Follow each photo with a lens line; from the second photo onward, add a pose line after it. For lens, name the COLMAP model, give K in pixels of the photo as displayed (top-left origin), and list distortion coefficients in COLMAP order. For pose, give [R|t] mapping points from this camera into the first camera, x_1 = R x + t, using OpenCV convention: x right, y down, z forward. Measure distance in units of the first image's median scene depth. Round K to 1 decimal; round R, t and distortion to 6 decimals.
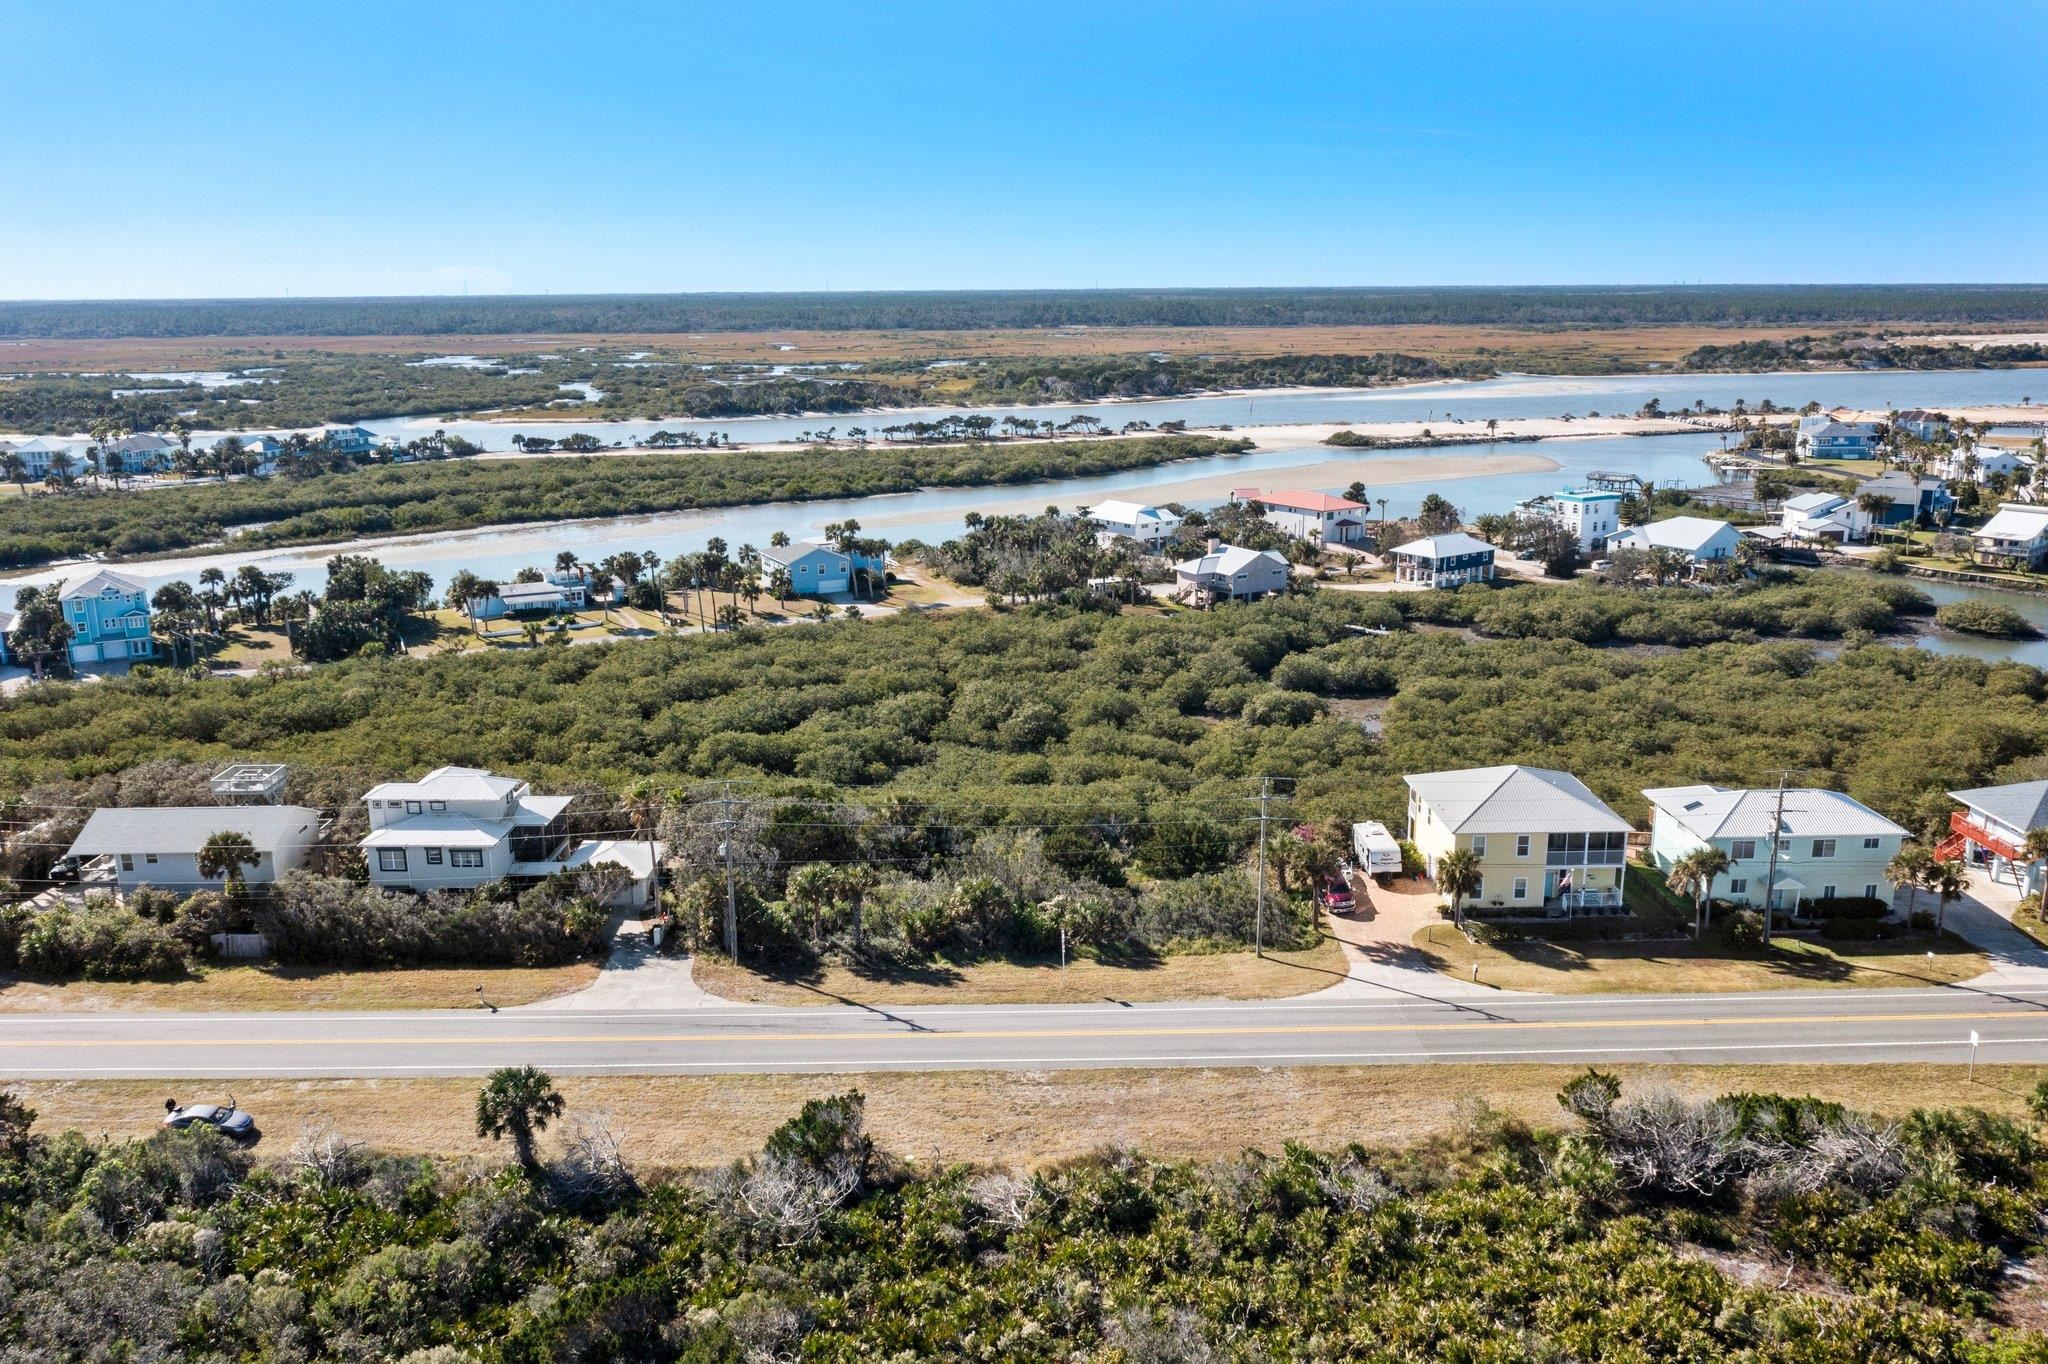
lens RADIAL K [[1615.6, 0, 1024.0], [0, 1615.6, 682.0], [0, 0, 1]] dist [-0.018879, 0.000674]
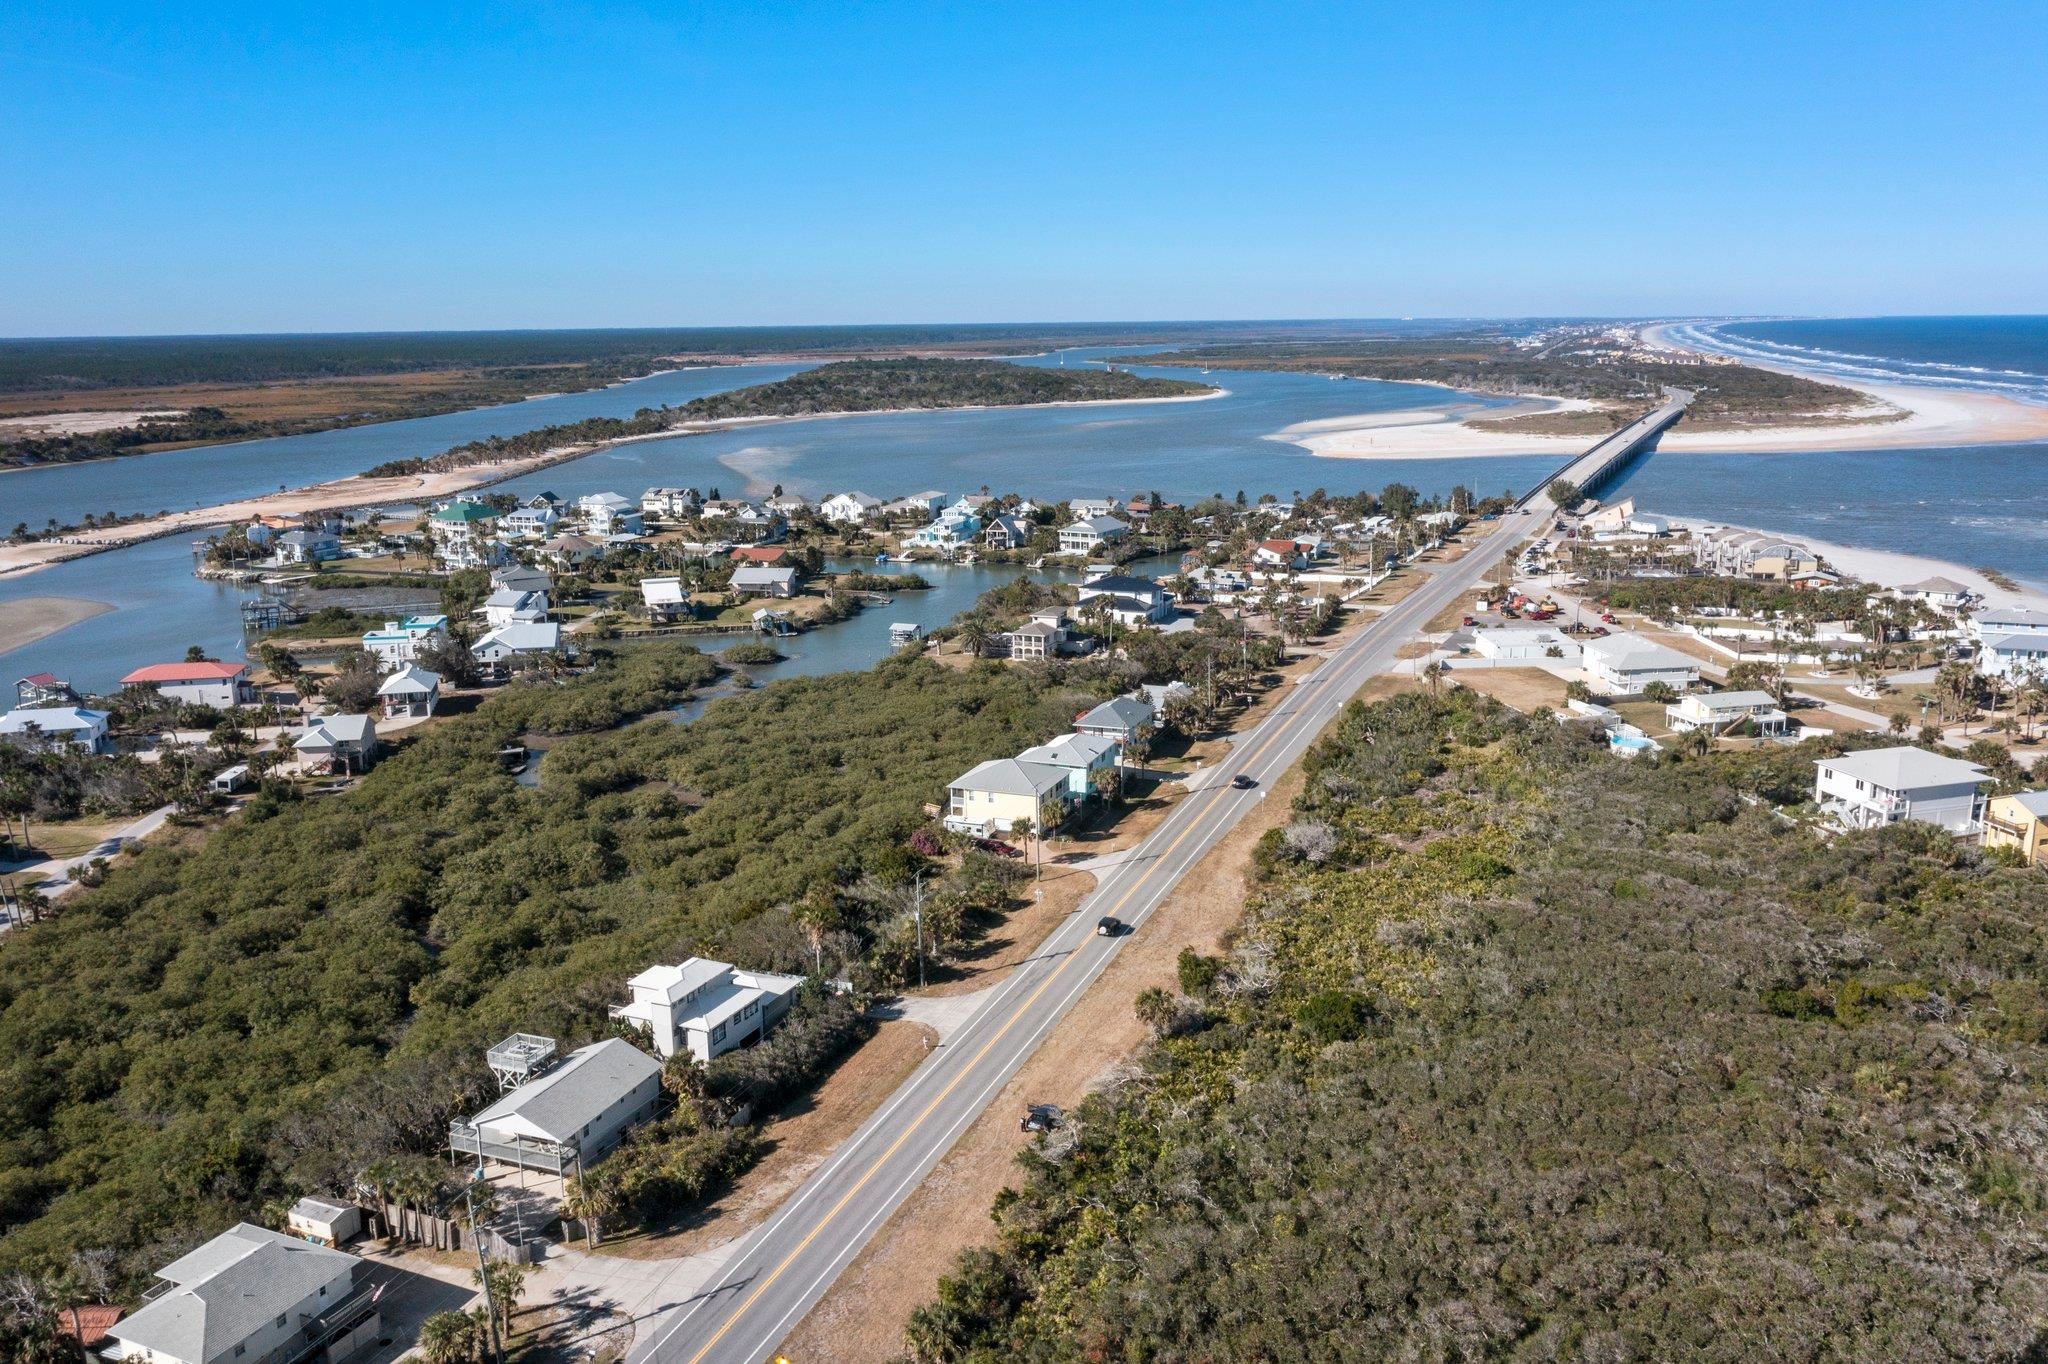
lens RADIAL K [[1626.2, 0, 1029.0], [0, 1626.2, 680.5], [0, 0, 1]] dist [-0.013835, 0.001754]
pose [[0.372784, -0.195420, 0.907107, -0.754290], [0.226645, 0.967139, 0.115211, -0.135971], [-0.899813, 0.162643, 0.404825, 0.108310]]
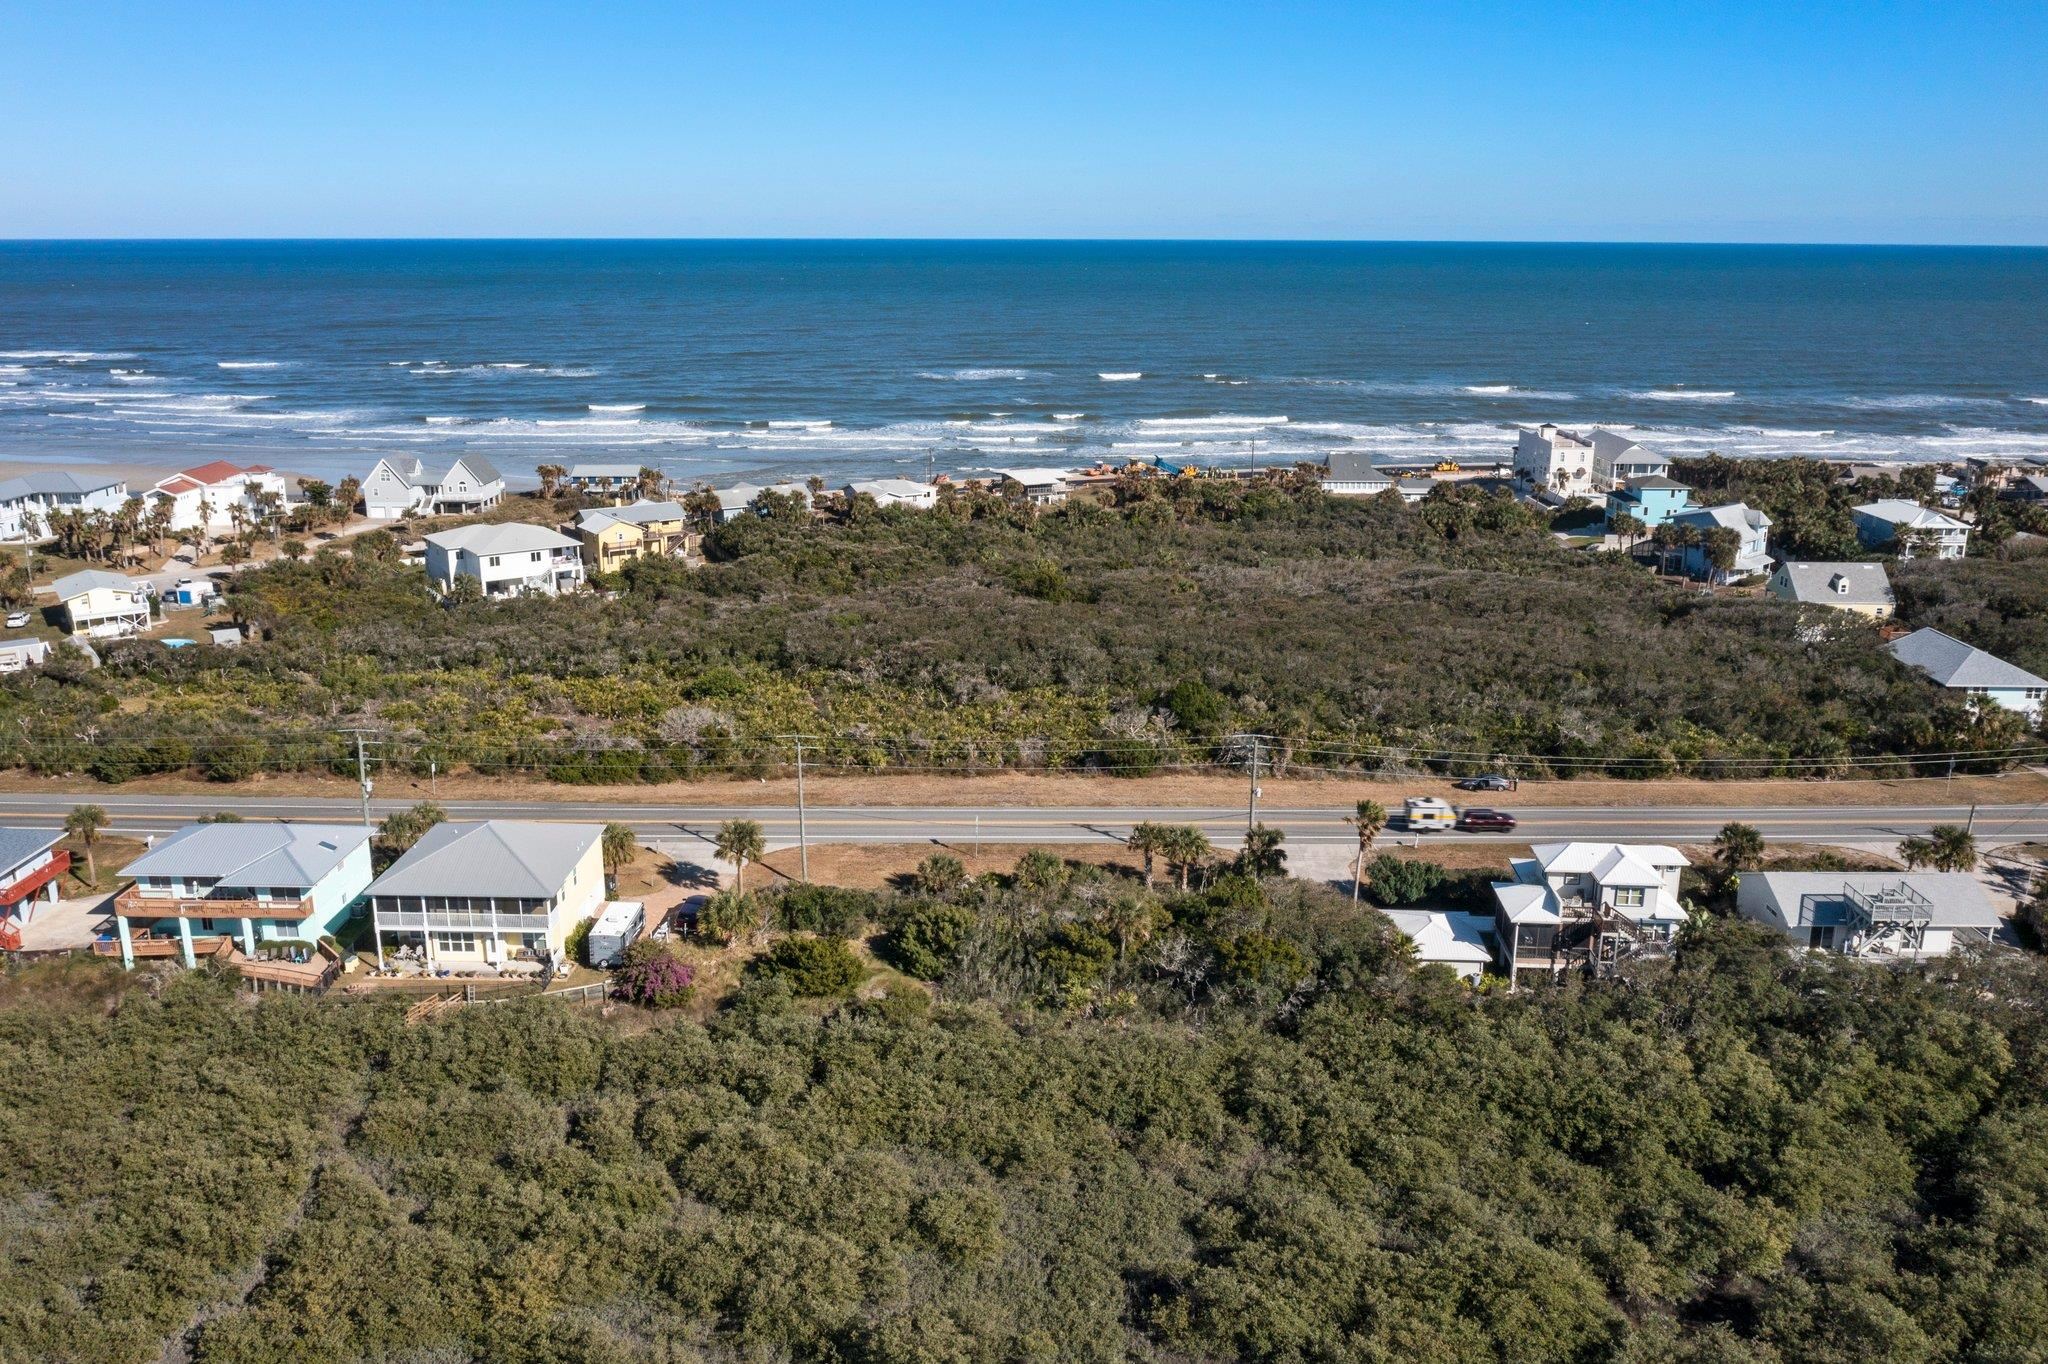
lens RADIAL K [[1626.2, 0, 1029.0], [0, 1626.2, 680.5], [0, 0, 1]] dist [-0.013835, 0.001754]
pose [[-0.999515, -0.001454, 0.031119, -0.026764], [0.013731, 0.876089, 0.481955, -0.265145], [-0.027964, 0.482148, -0.875643, 0.981410]]
